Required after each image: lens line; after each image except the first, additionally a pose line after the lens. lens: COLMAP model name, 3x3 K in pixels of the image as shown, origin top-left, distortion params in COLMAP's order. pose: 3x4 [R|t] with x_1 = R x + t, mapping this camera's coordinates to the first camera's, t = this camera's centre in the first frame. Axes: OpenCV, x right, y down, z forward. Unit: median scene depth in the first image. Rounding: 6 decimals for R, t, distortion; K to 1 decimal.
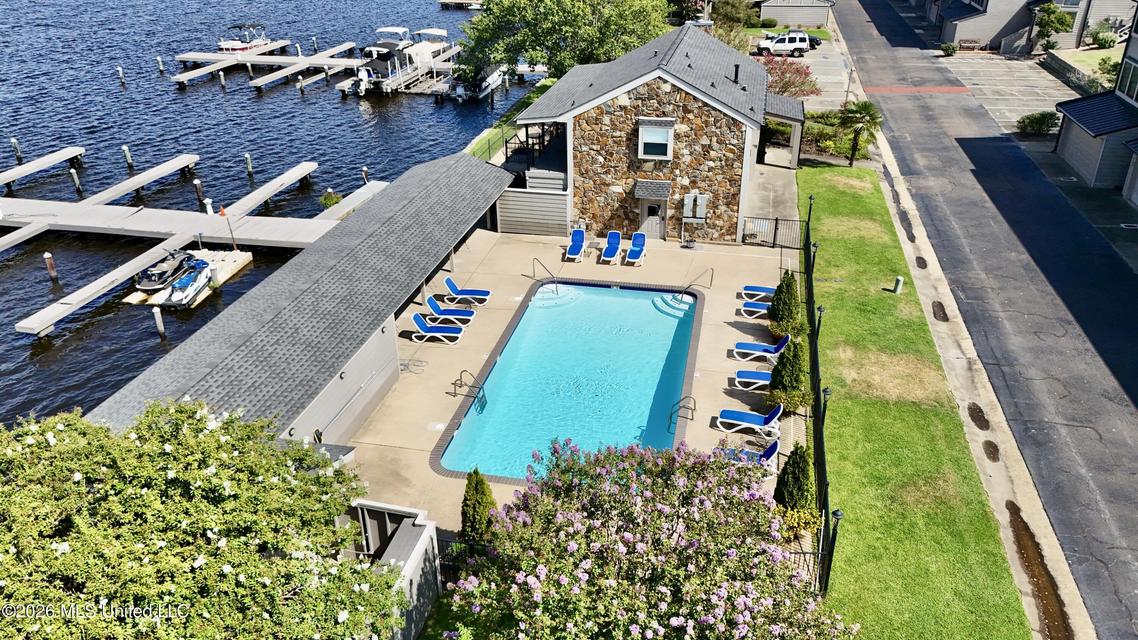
lens RADIAL K [[812.1, 0, 569.0], [0, 812.1, 320.0], [0, 0, 1]] dist [0.051134, -0.070799]
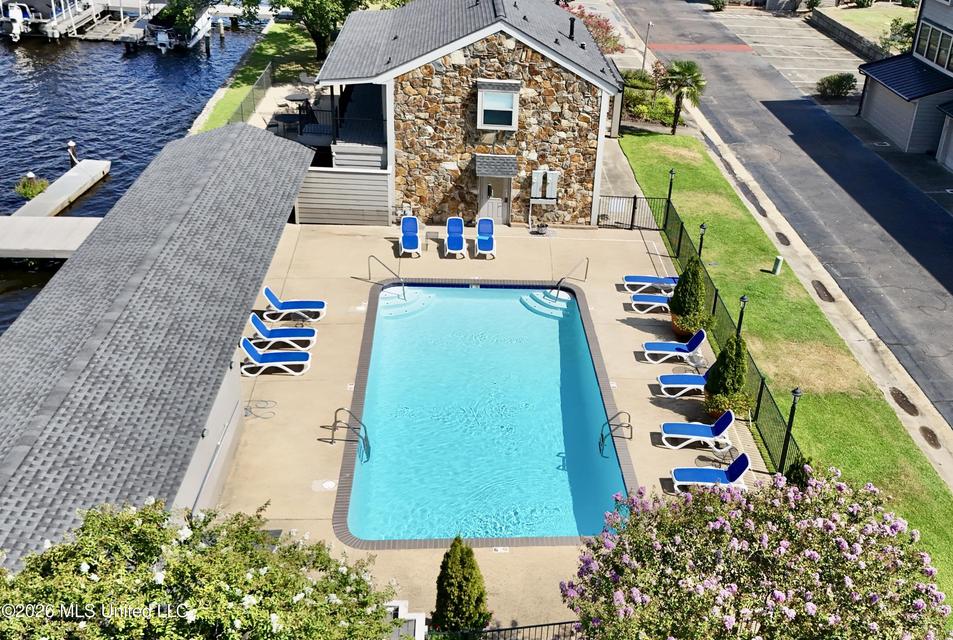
lens RADIAL K [[949.0, 0, 476.5], [0, 949.0, 320.0], [0, 0, 1]] dist [0.060482, -0.118835]
pose [[0.947138, -0.074524, 0.312051, -0.233108], [0.069161, 0.997206, 0.028236, -0.031746], [-0.313284, -0.005162, 0.949646, 0.078838]]
